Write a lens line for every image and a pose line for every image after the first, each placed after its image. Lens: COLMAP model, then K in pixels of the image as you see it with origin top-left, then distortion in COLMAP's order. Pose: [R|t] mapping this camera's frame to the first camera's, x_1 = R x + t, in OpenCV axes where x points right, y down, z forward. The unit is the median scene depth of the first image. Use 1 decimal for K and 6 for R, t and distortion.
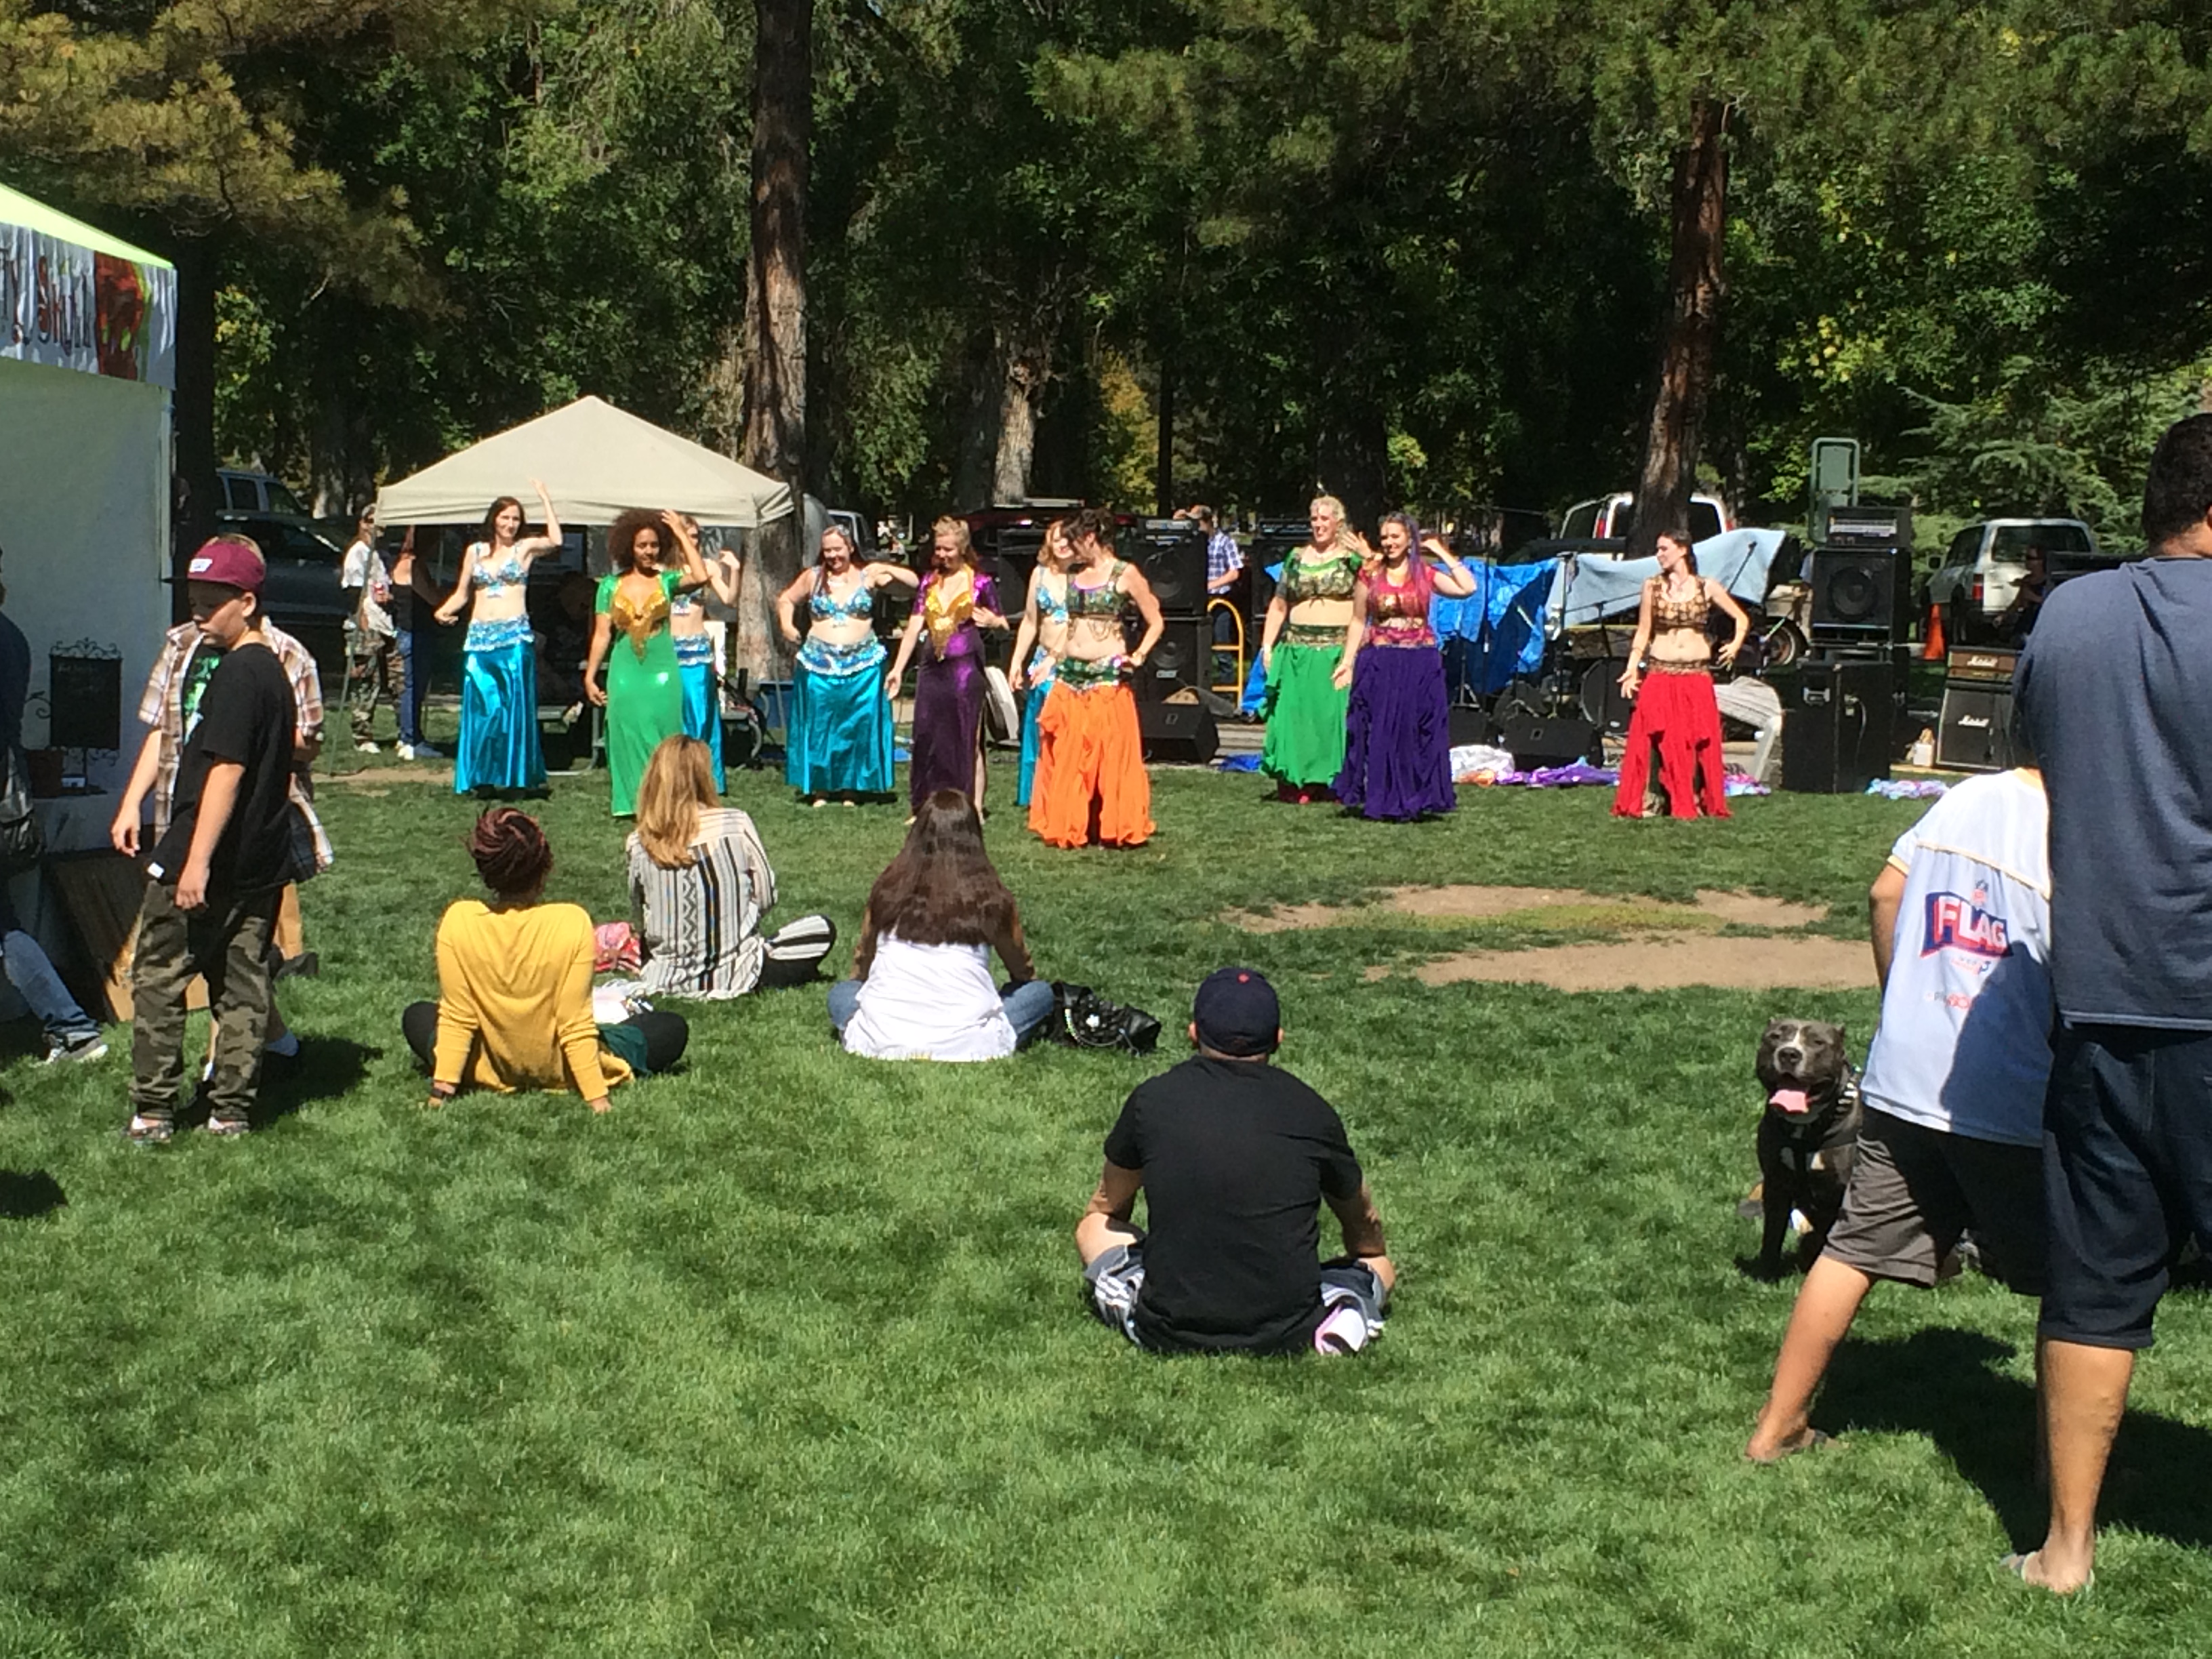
lens RADIAL K [[4150.8, 0, 1106.0], [0, 4150.8, 829.5], [0, 0, 1]] dist [-0.080223, -0.127155]
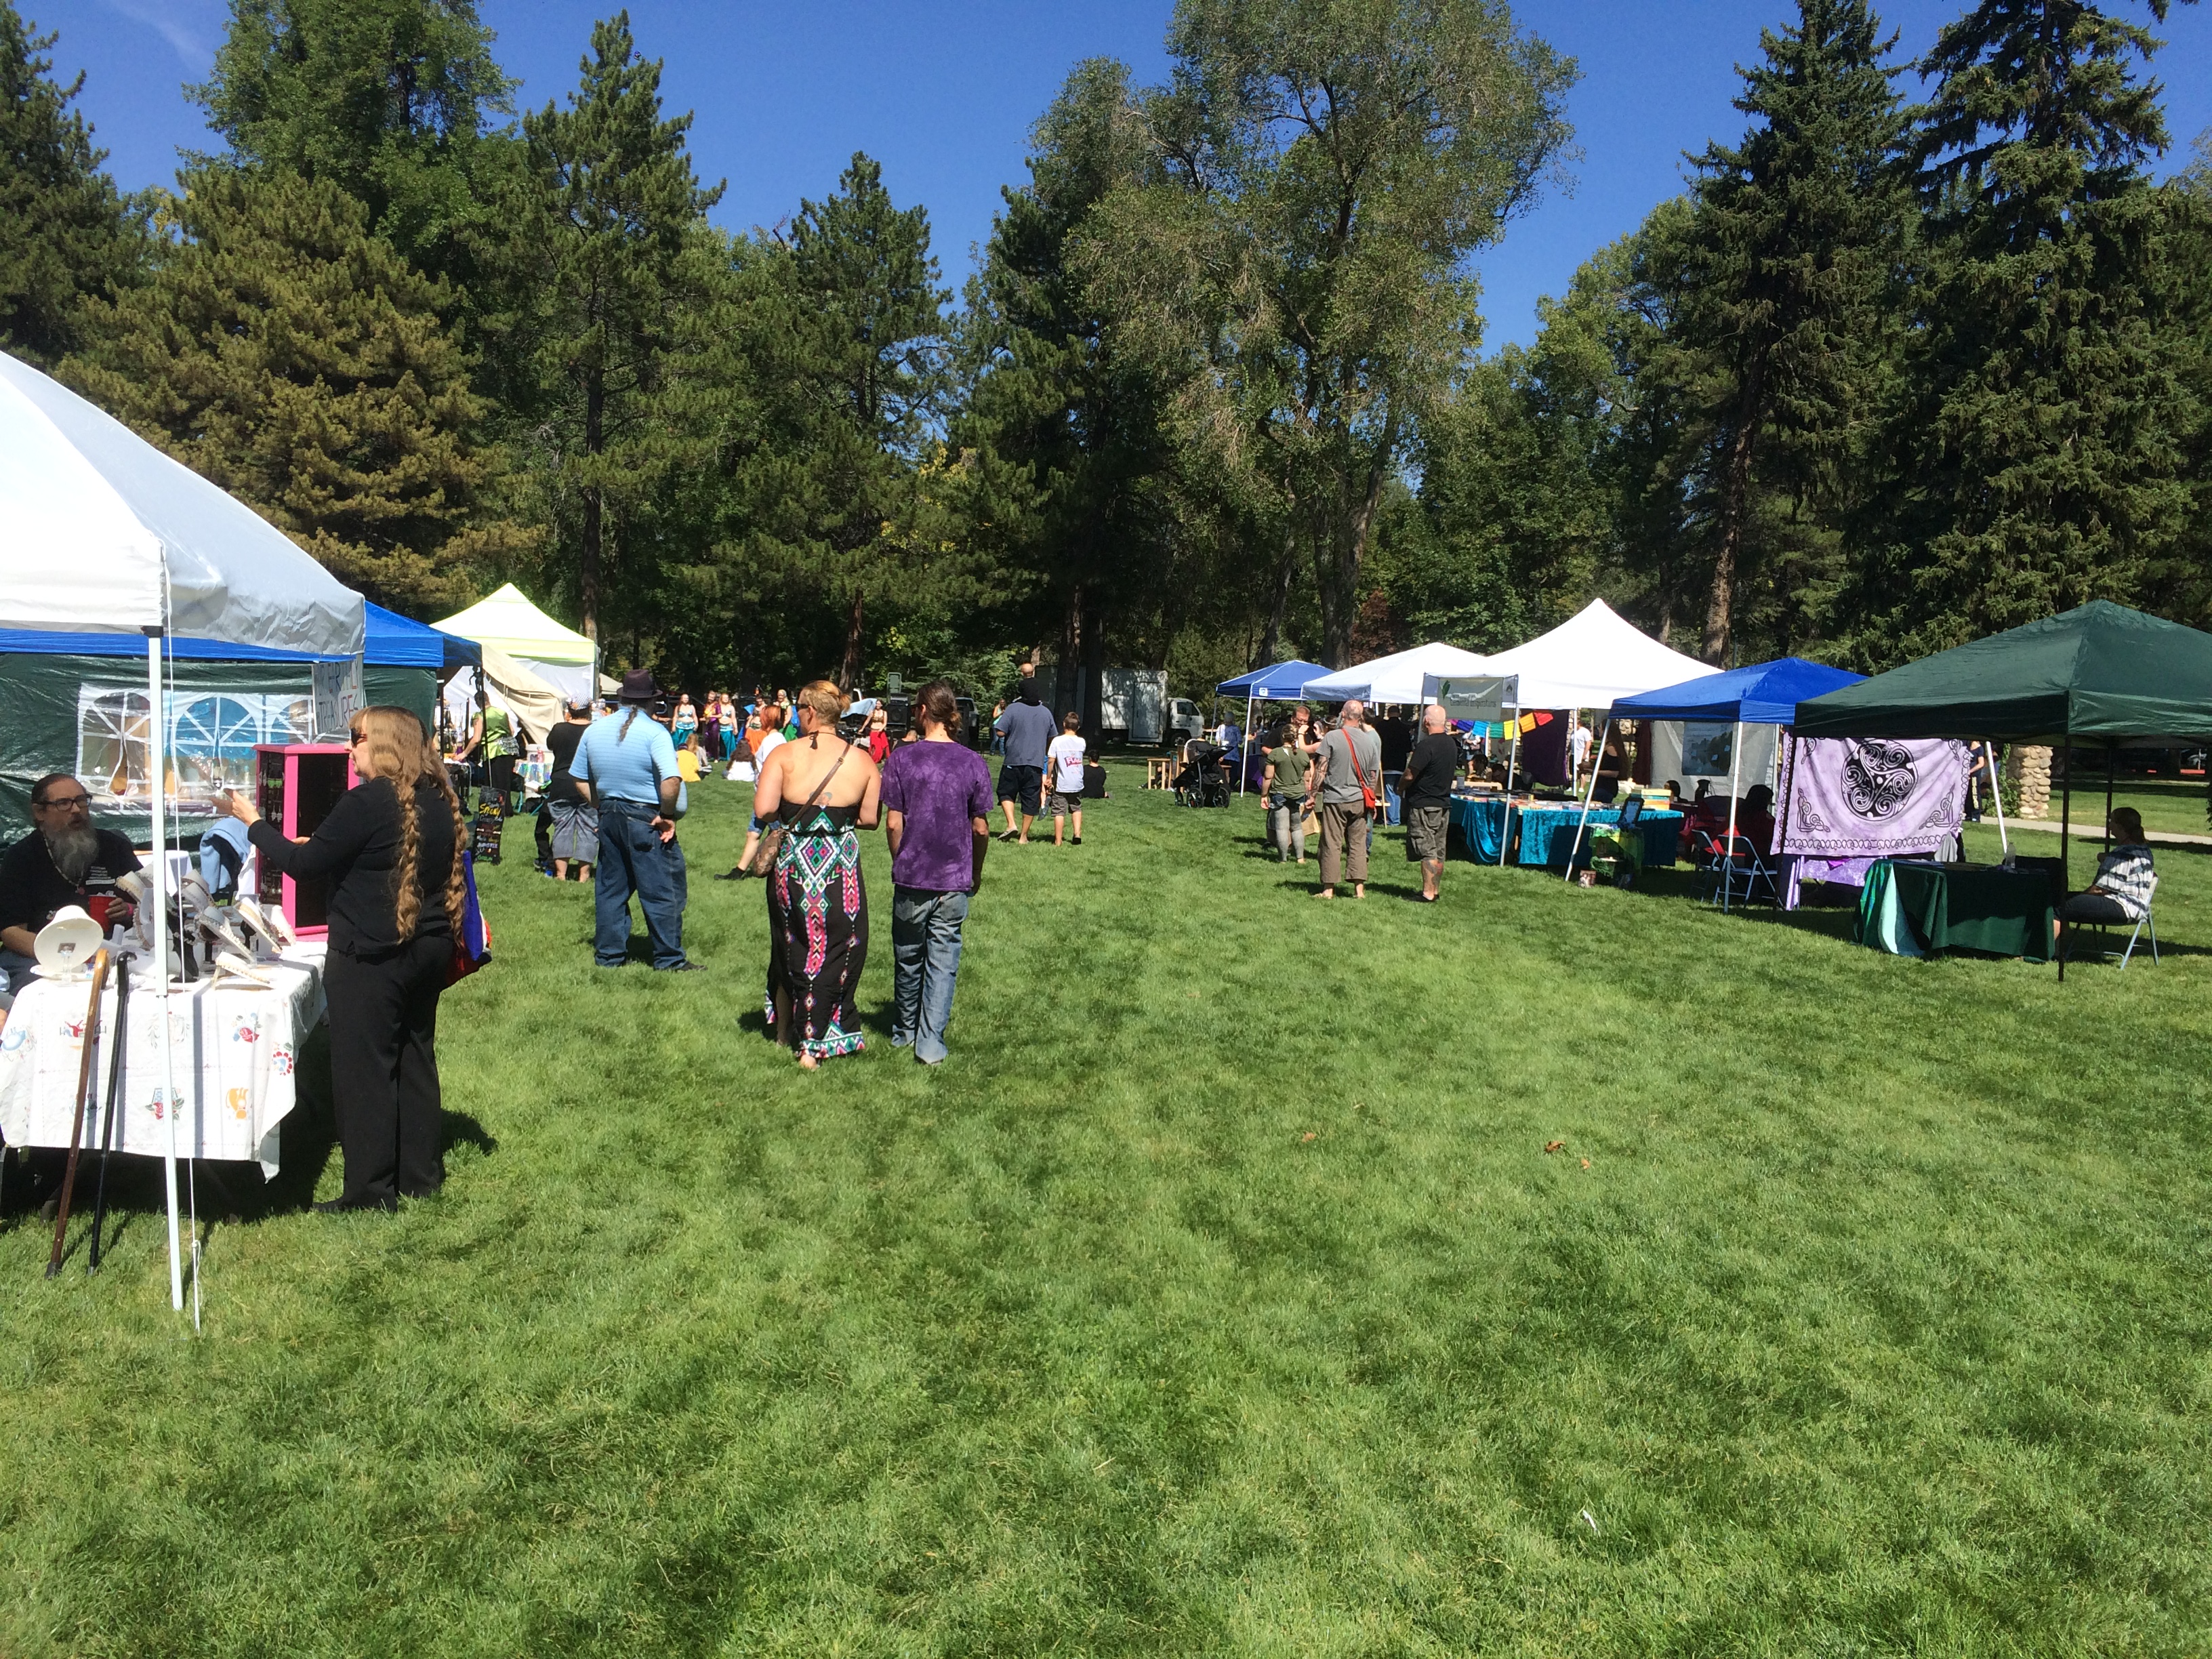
lens RADIAL K [[1895.2, 0, 1106.0], [0, 1895.2, 829.5], [0, 0, 1]] dist [0.073969, -0.005485]
pose [[0.960855, -0.006069, 0.276985, -0.091460], [0.007201, 0.999969, -0.003070, 0.041965], [-0.276958, 0.004944, 0.960869, -0.560986]]
